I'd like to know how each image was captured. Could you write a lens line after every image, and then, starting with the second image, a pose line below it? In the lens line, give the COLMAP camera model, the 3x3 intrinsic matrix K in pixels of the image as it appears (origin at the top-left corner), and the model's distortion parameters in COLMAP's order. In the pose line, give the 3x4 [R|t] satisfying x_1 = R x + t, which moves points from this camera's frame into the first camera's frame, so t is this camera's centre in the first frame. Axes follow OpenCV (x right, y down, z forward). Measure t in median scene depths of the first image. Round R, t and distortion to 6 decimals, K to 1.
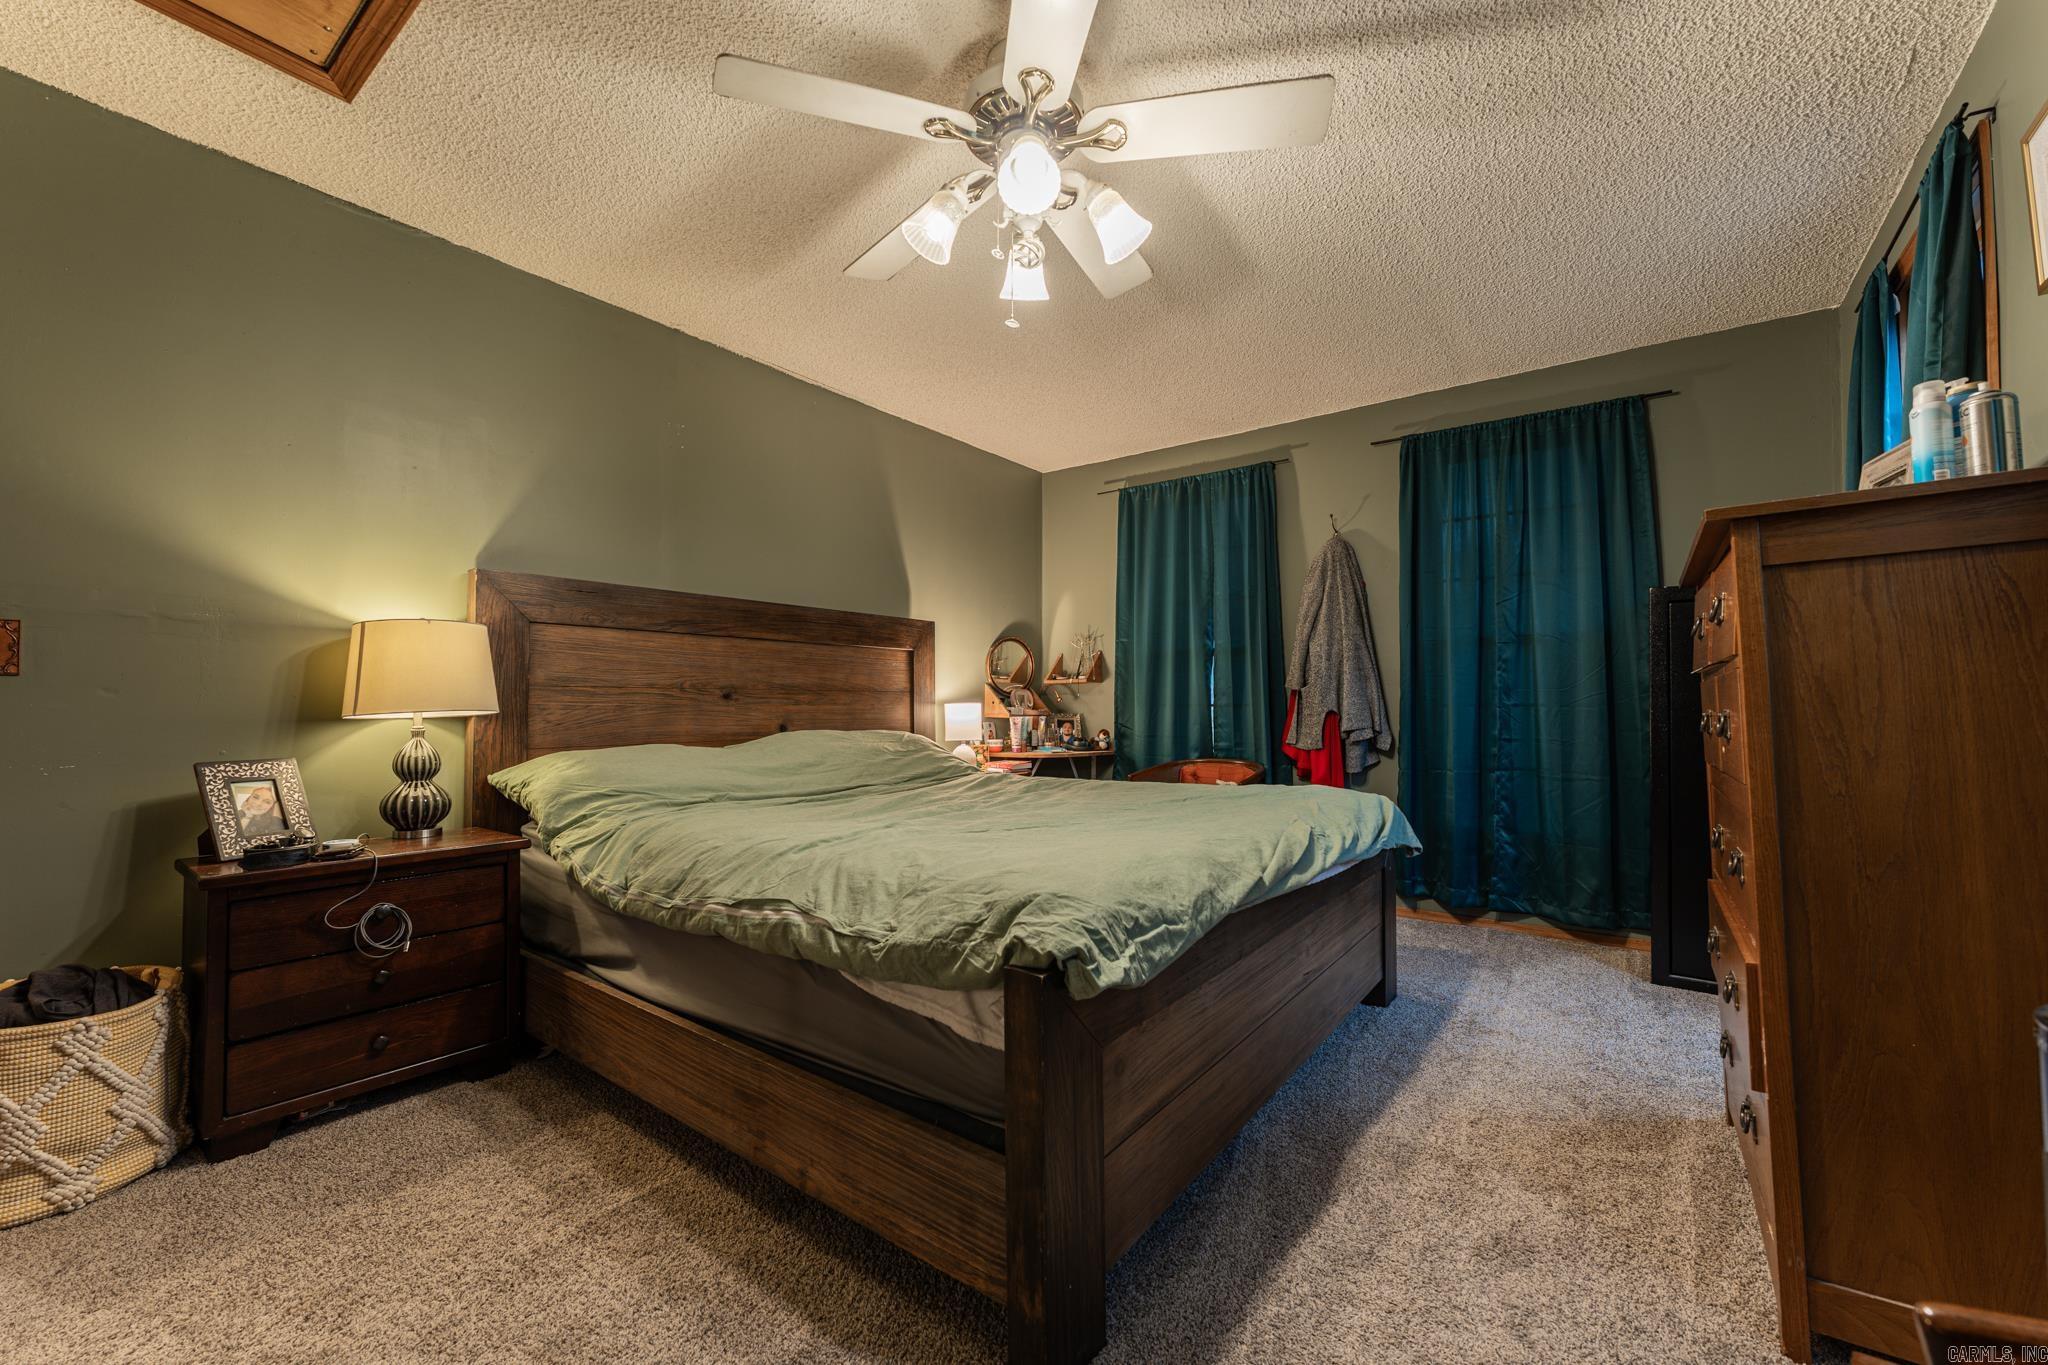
lens RADIAL K [[821.9, 0, 1022.9], [0, 821.9, 680.0], [0, 0, 1]] dist [-0.000831, -0.000096]
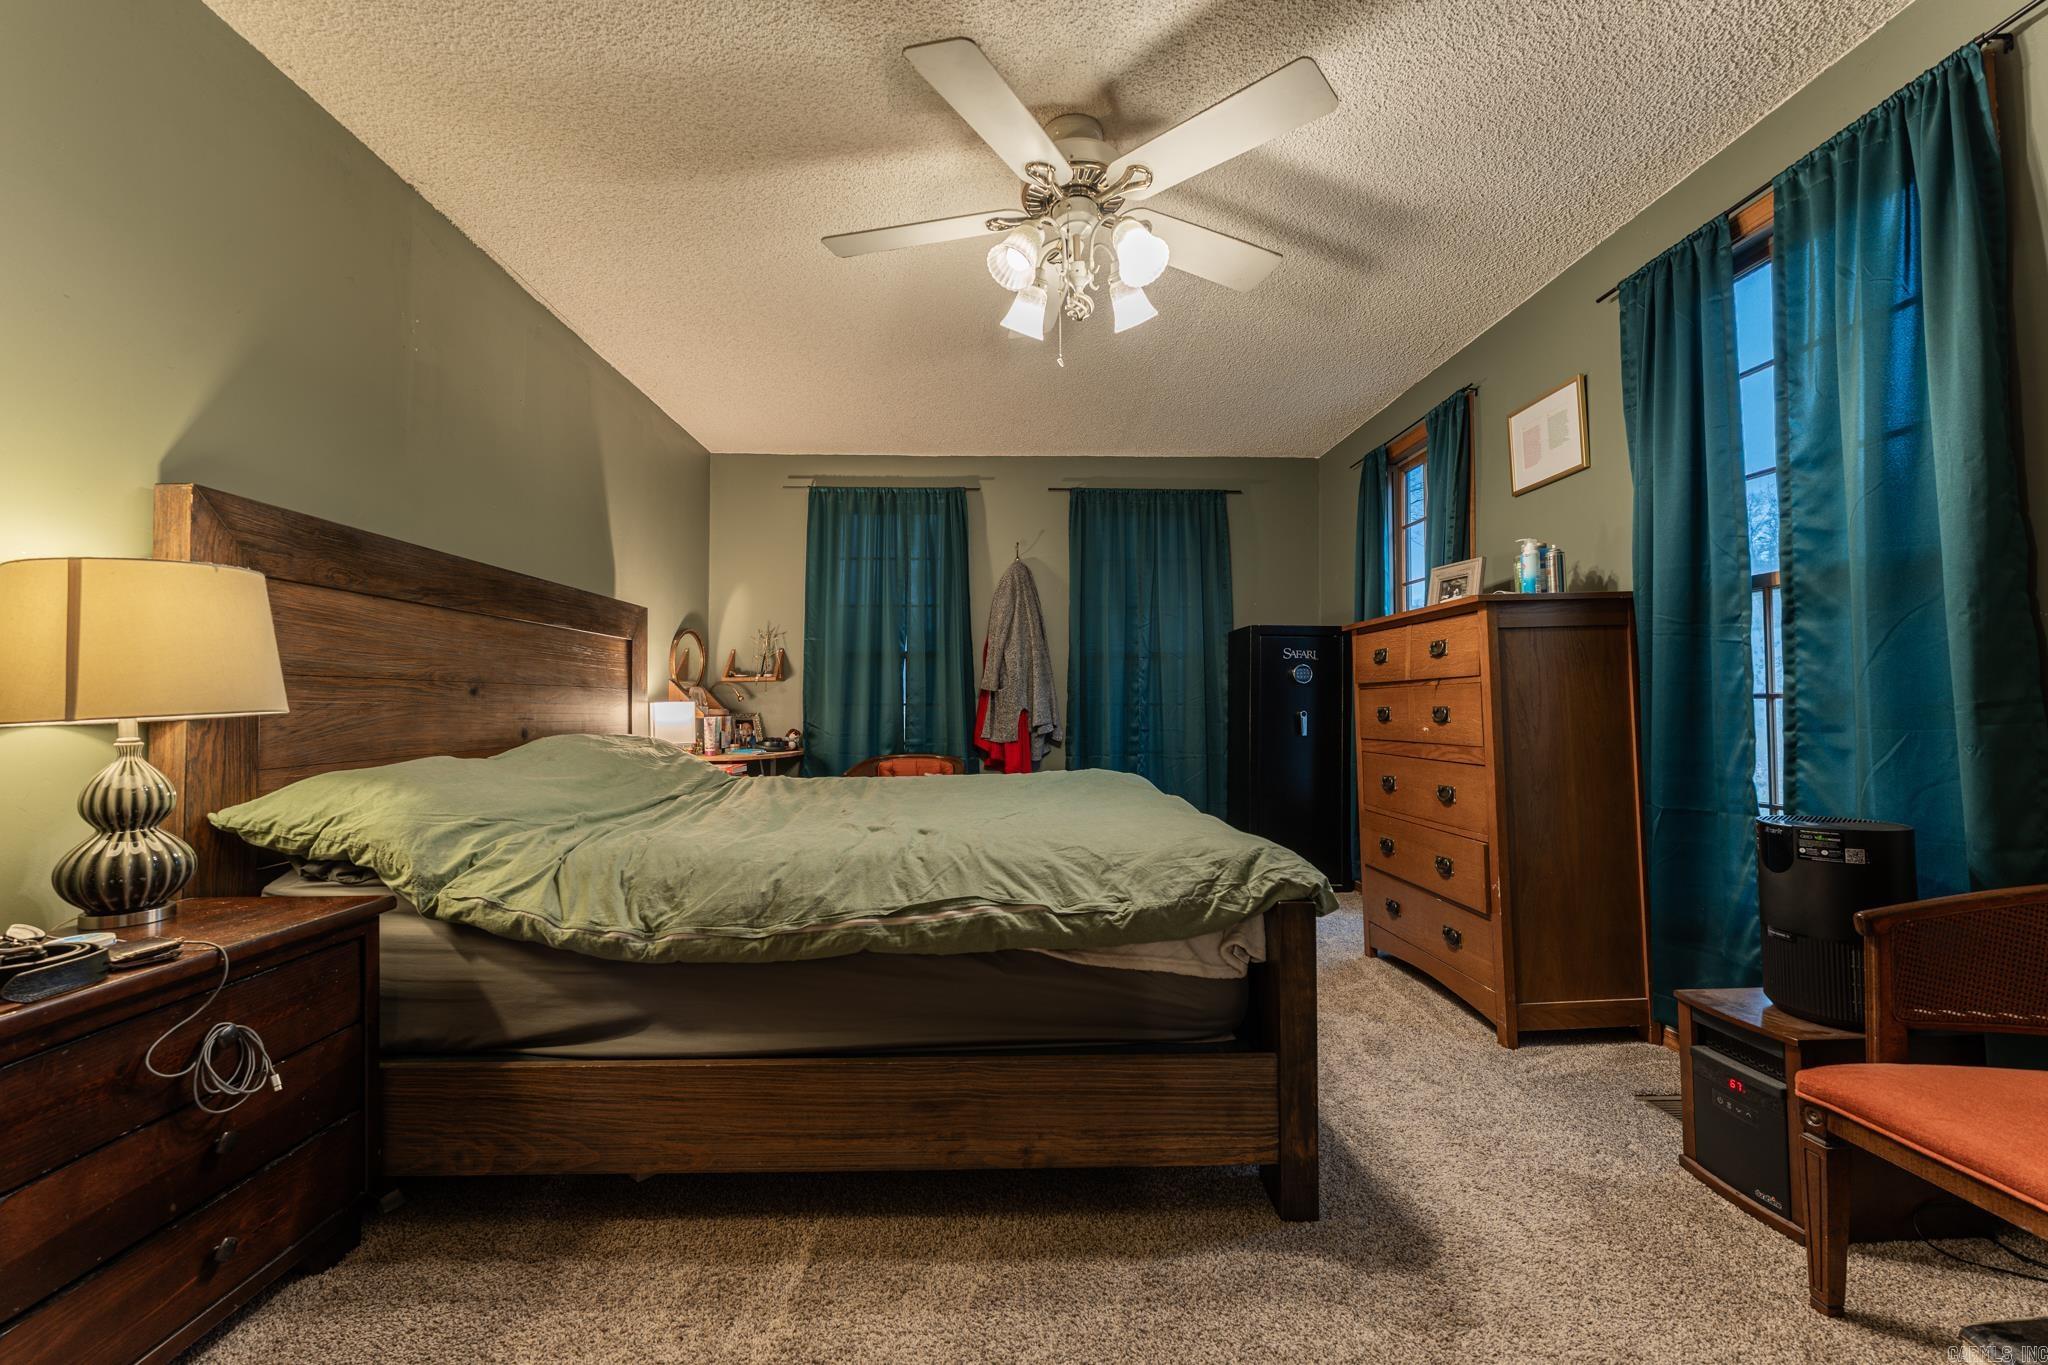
lens RADIAL K [[823.4, 0, 1024.0], [0, 823.4, 682.5], [0, 0, 1]] dist [-0.001240, -0.000201]
pose [[0.779687, 0.016640, 0.625948, -0.481208], [-0.018322, 0.999825, -0.003757, 0.004888], [-0.625901, -0.008540, 0.779855, 0.098693]]
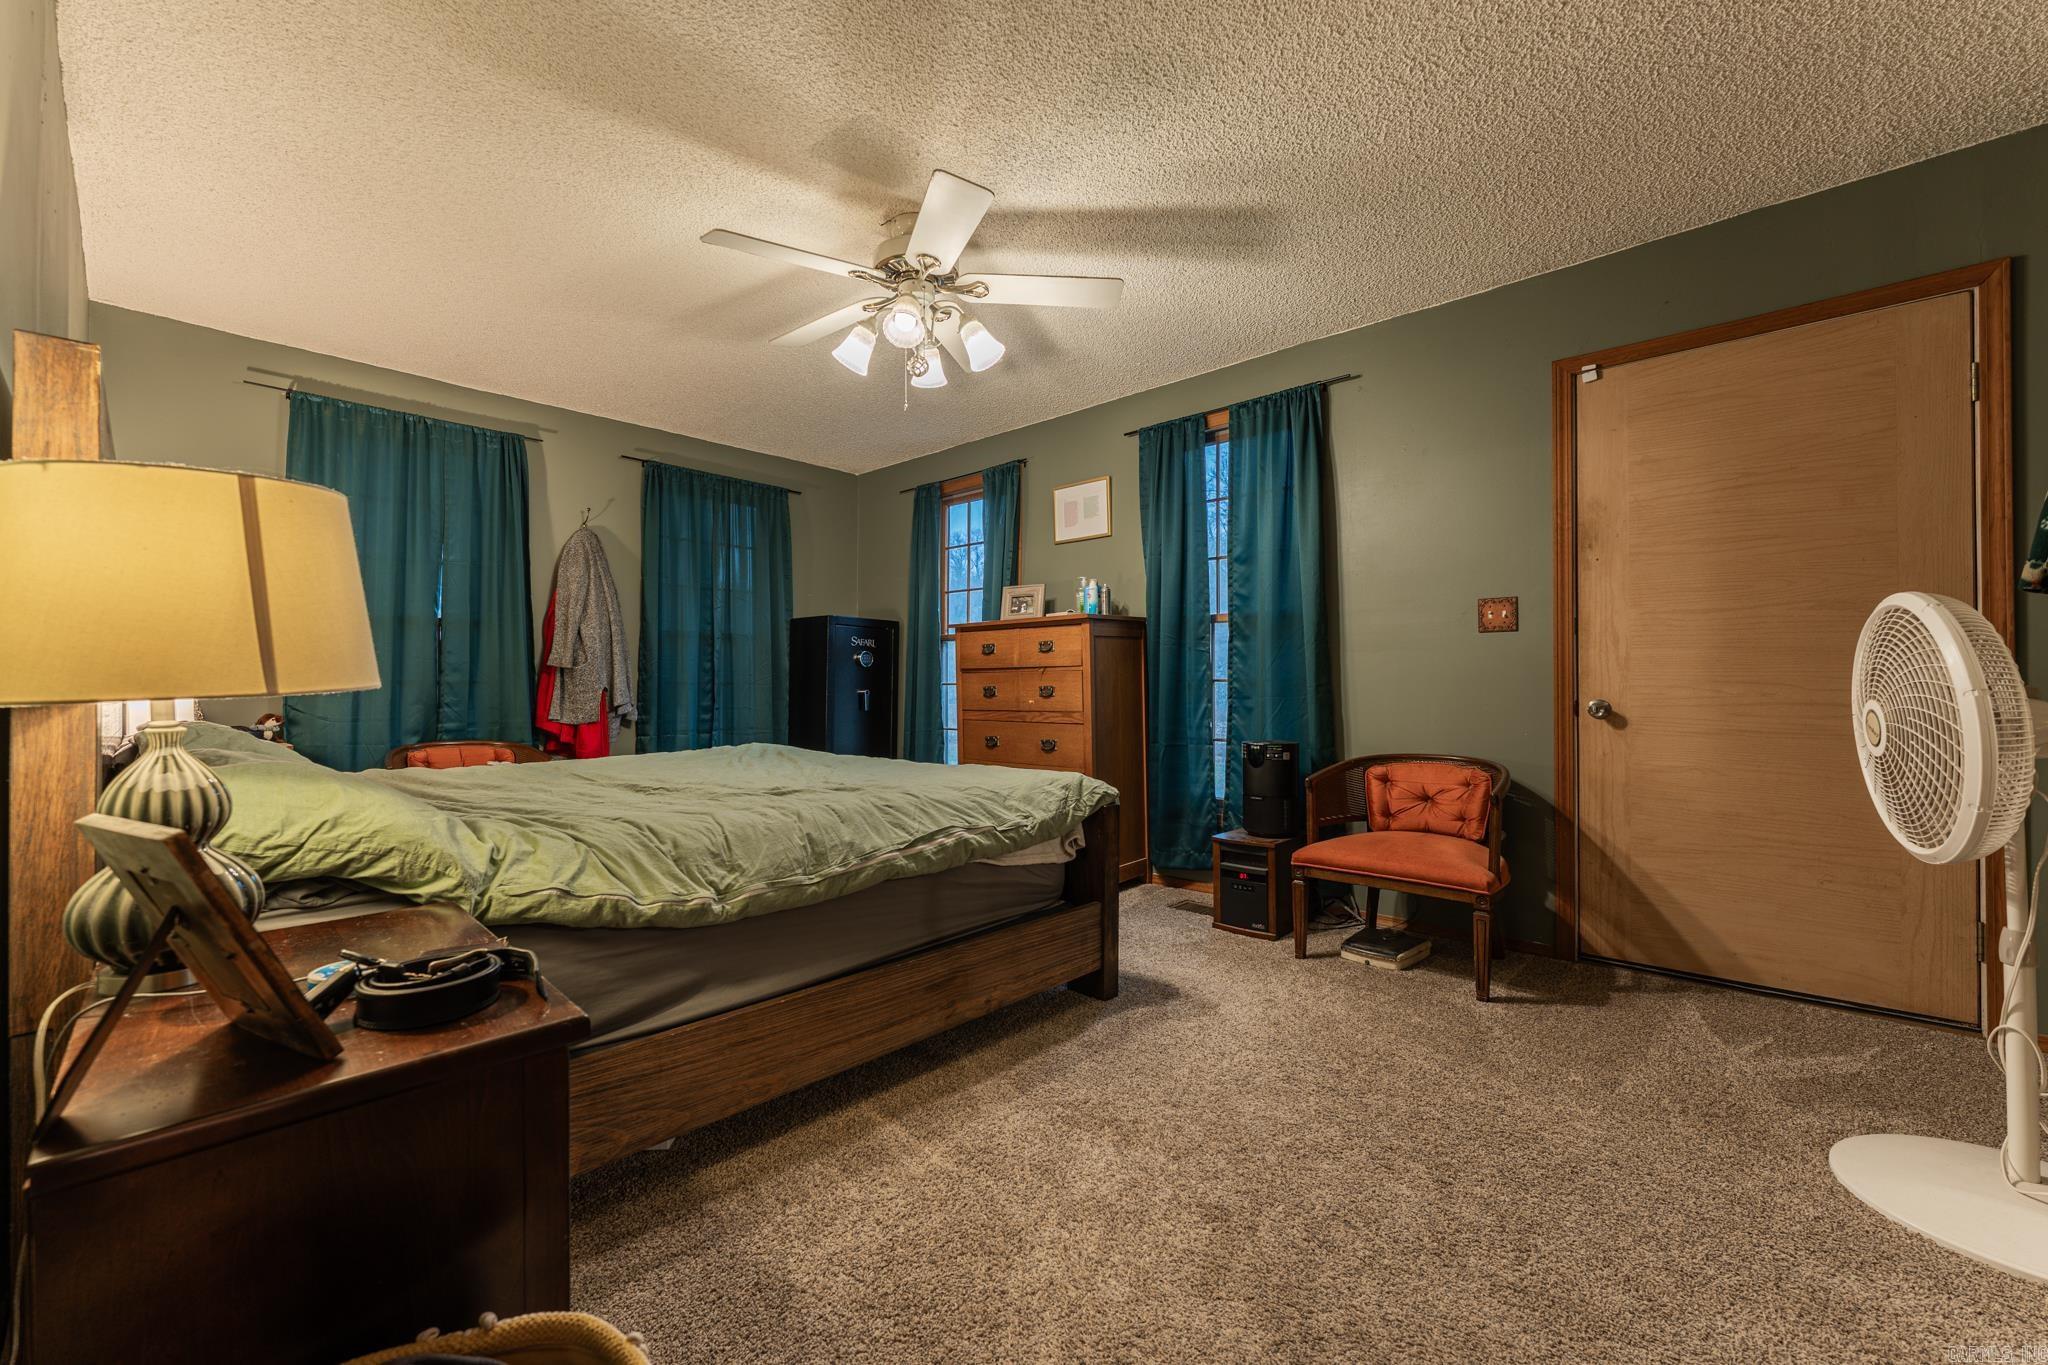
lens RADIAL K [[823.4, 0, 1024.0], [0, 823.4, 682.5], [0, 0, 1]] dist [-0.001240, -0.000201]
pose [[0.106258, 0.005714, 0.994322, -0.885076], [-0.033086, 0.999450, -0.002207, 0.018303], [-0.993788, -0.032663, 0.106388, 0.411639]]
